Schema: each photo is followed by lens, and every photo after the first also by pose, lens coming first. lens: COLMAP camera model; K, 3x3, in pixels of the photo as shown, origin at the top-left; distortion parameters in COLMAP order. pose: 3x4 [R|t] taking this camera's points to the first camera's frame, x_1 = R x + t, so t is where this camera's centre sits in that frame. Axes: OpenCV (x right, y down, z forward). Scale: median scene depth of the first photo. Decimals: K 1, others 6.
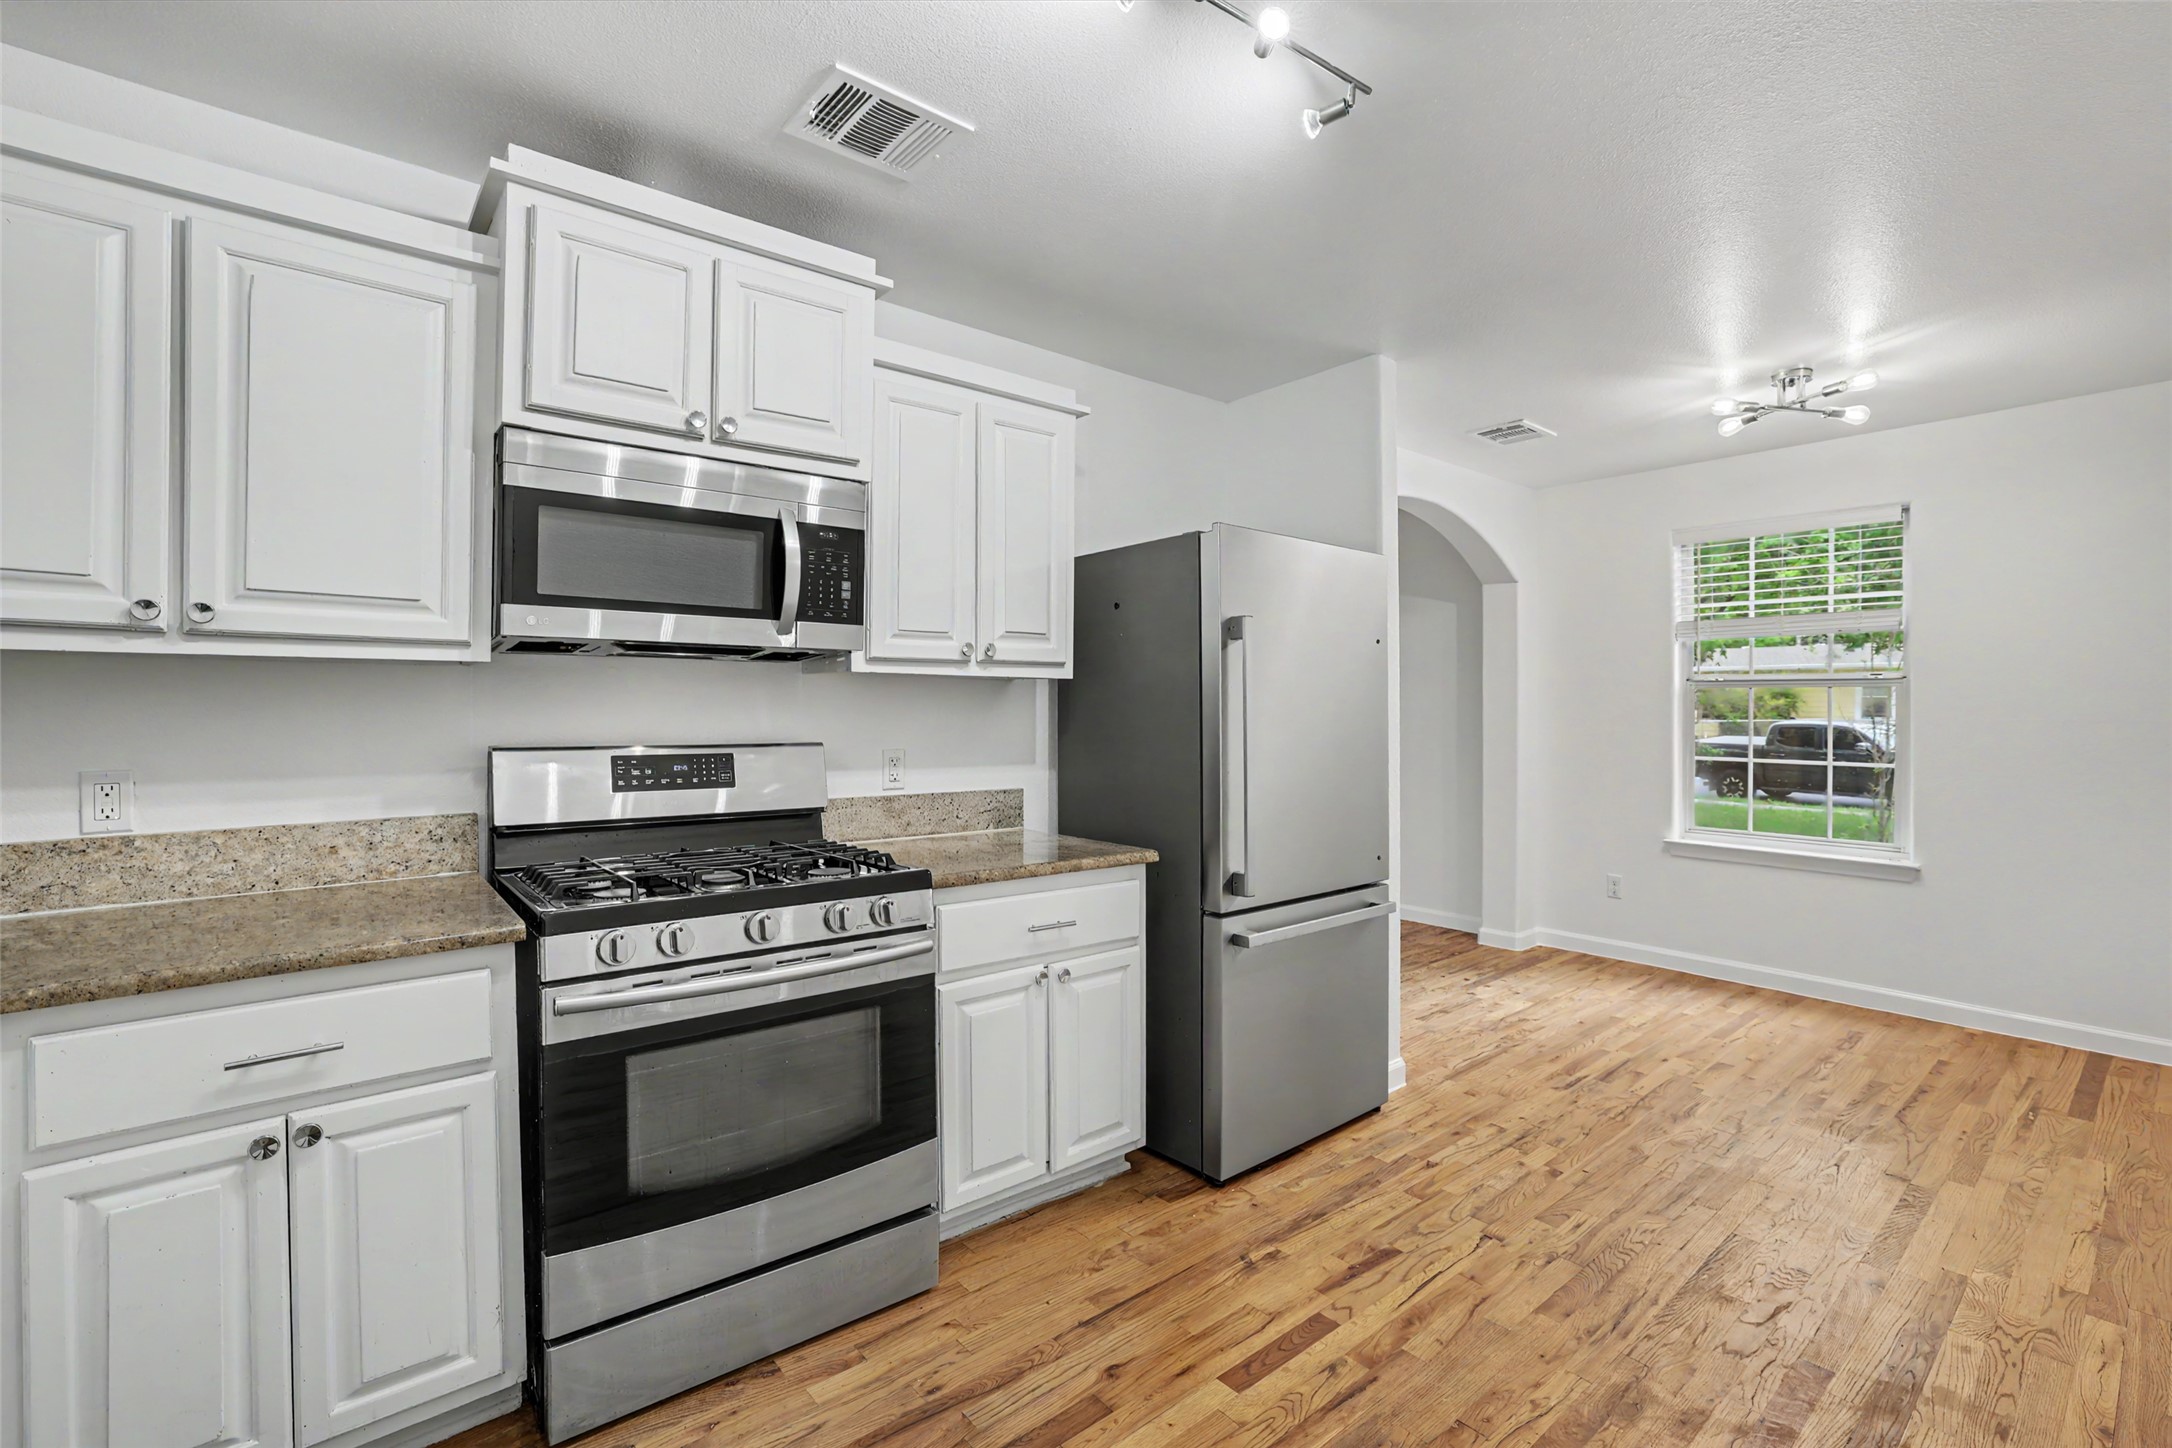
lens RADIAL K [[962.2, 0, 1095.1], [0, 962.2, 707.8], [0, 0, 1]] dist [-0.023174, 0.000420]
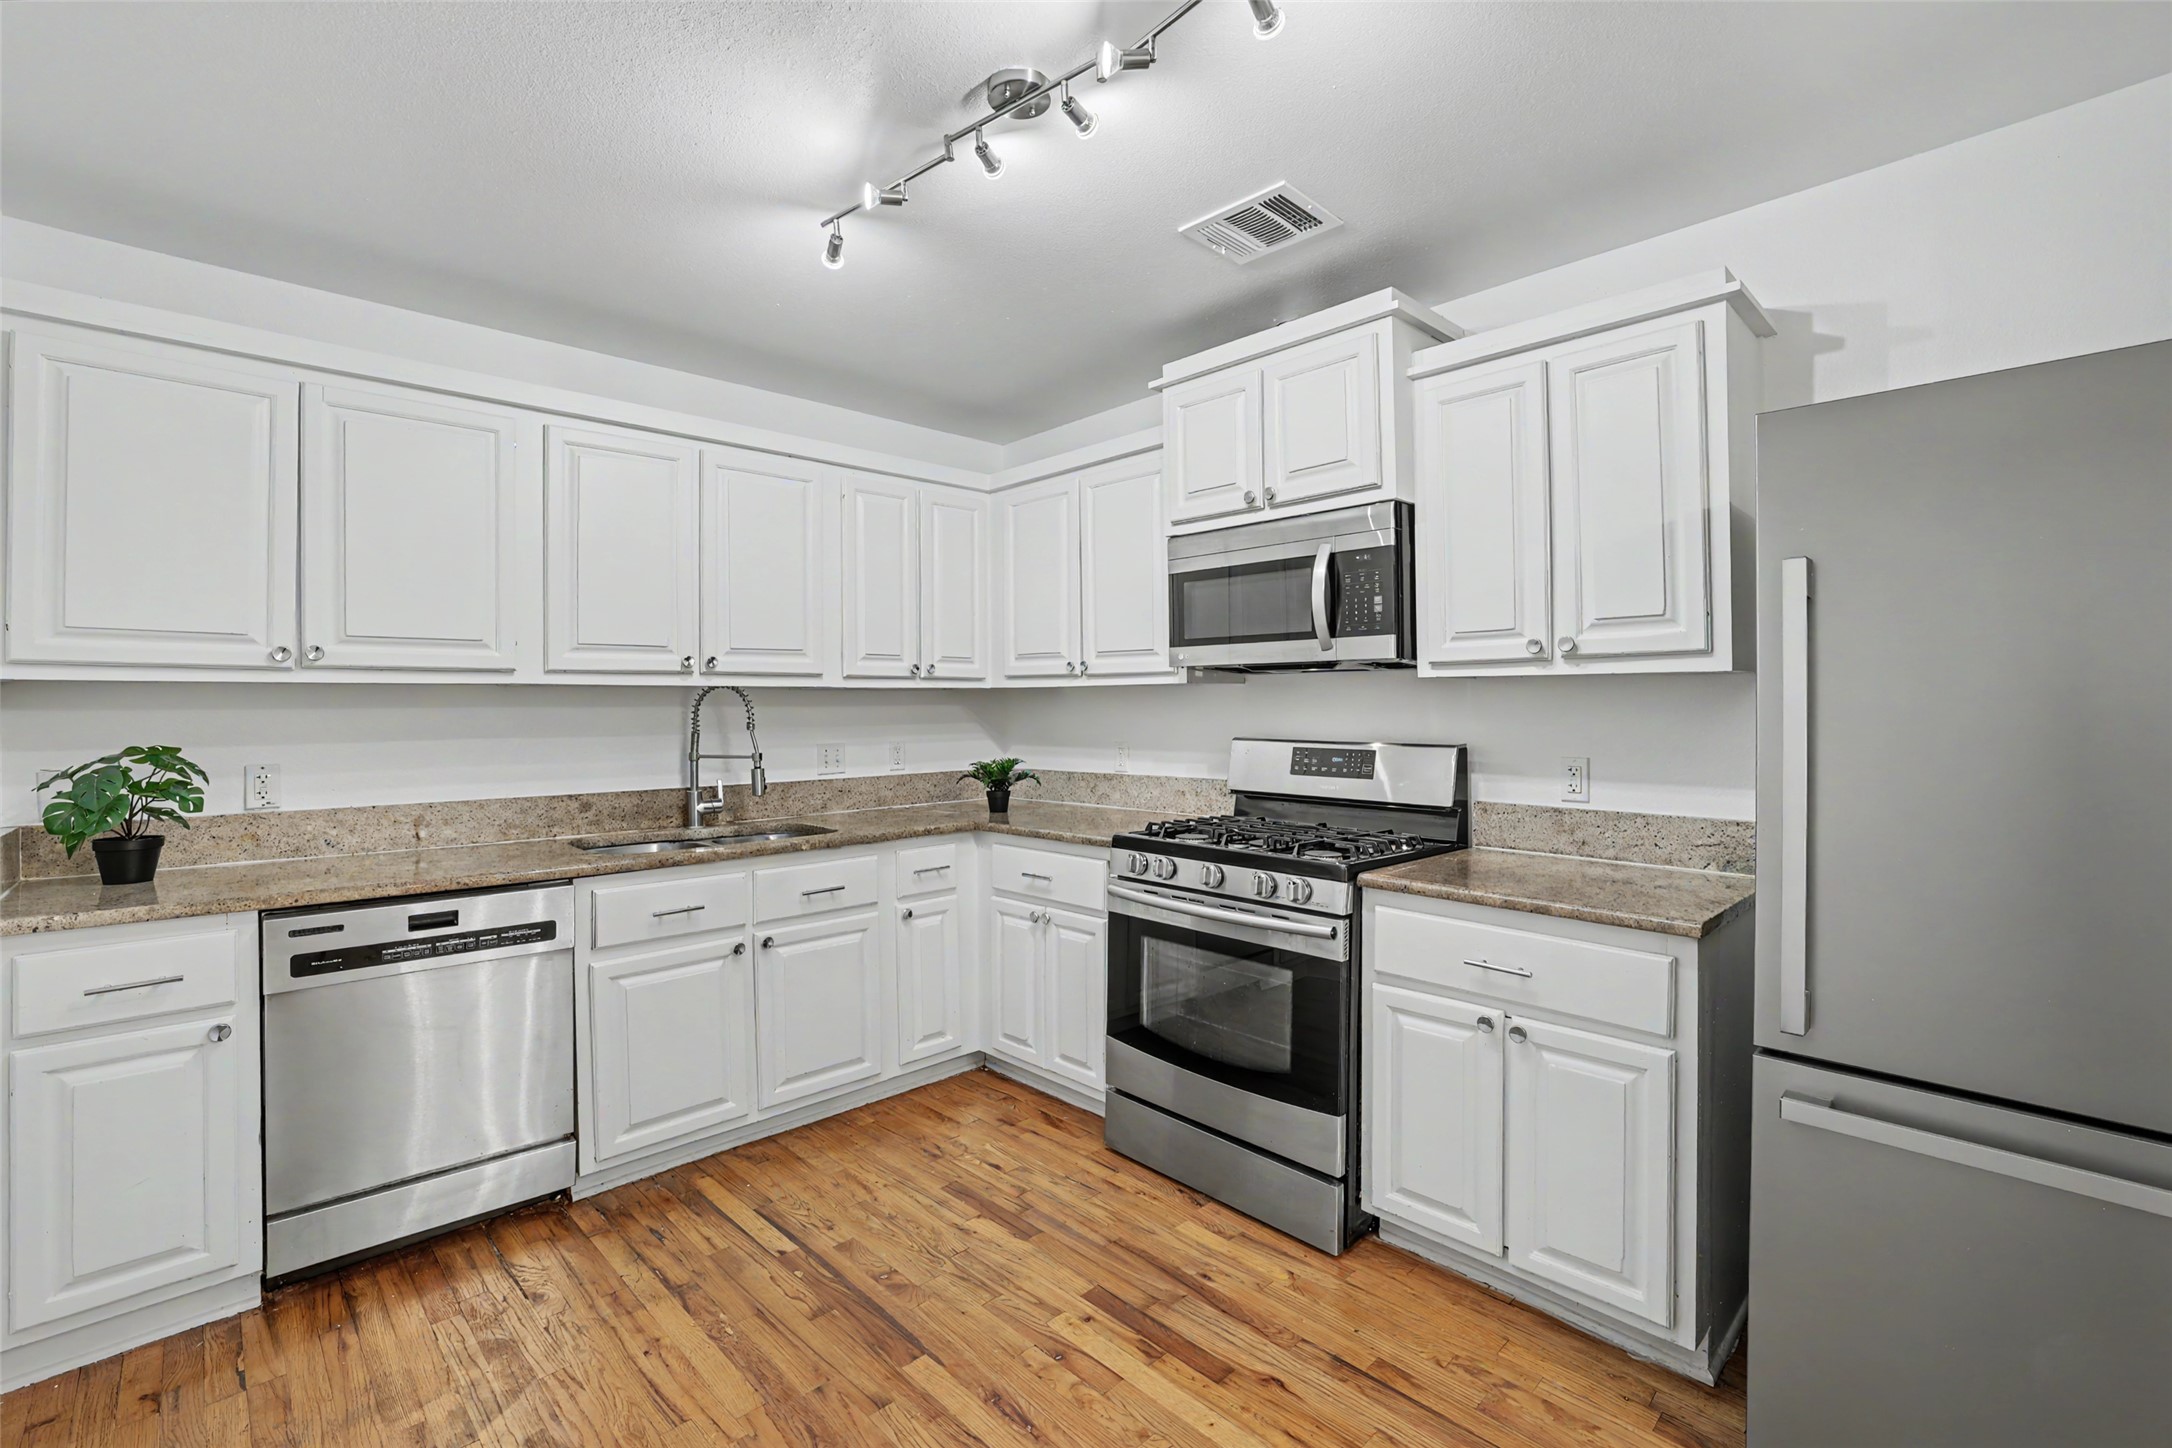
lens RADIAL K [[971.0, 0, 1075.2], [0, 971.0, 696.5], [0, 0, 1]] dist [-0.044164, 0.016665]
pose [[0.046044, -0.008054, -0.998907, 0.843690], [0.009184, 0.999929, -0.007639, -0.013183], [0.998897, -0.008822, 0.046115, 0.628363]]
